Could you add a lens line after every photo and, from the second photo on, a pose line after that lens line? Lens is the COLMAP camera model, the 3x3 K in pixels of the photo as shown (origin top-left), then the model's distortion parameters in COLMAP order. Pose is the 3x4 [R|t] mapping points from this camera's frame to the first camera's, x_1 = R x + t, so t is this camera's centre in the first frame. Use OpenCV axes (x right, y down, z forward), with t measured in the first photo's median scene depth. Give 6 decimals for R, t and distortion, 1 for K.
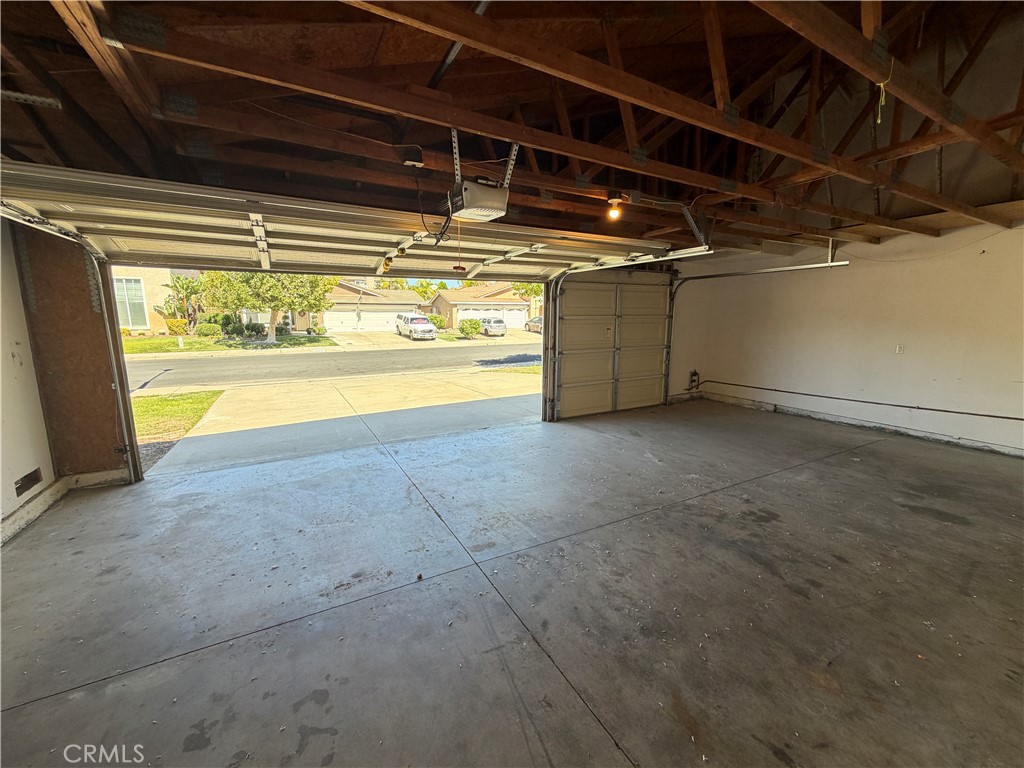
lens RADIAL K [[407.9, 0, 509.4], [0, 407.9, 378.6], [0, 0, 1]] dist [0.000102, 0.000303]
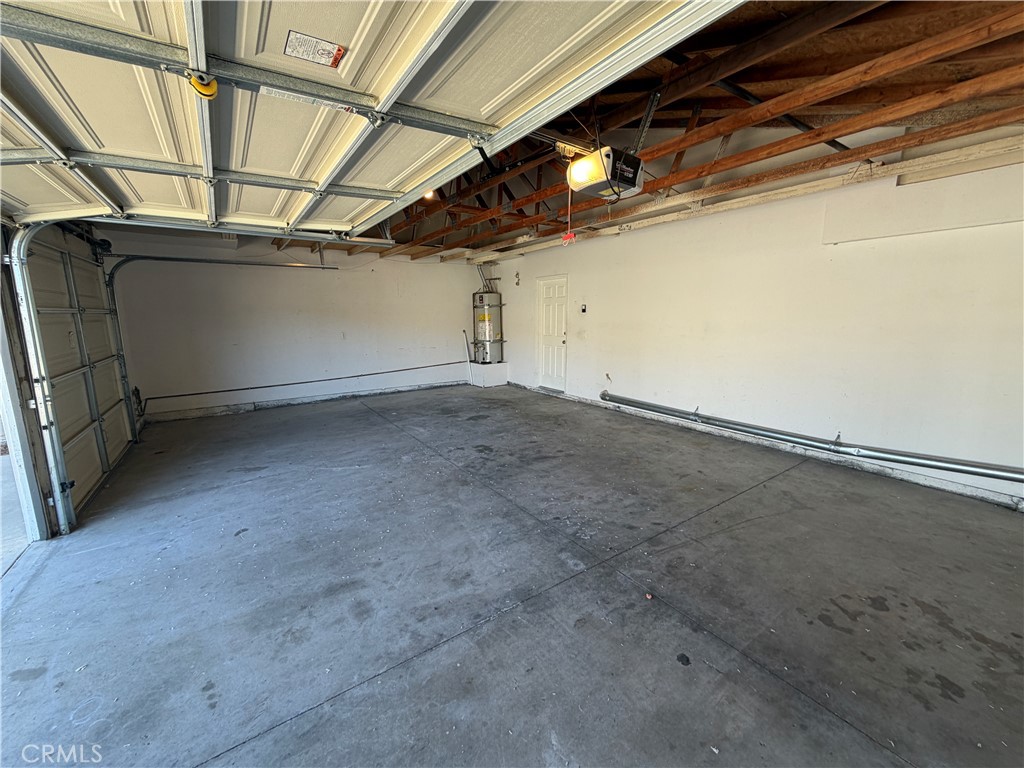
lens RADIAL K [[407.9, 0, 509.4], [0, 407.9, 378.6], [0, 0, 1]] dist [0.000102, 0.000303]
pose [[-0.094002, -0.155077, 0.983420, -0.590951], [0.160607, 0.972494, 0.168706, -0.098543], [-0.982532, 0.173803, -0.066509, 0.769677]]
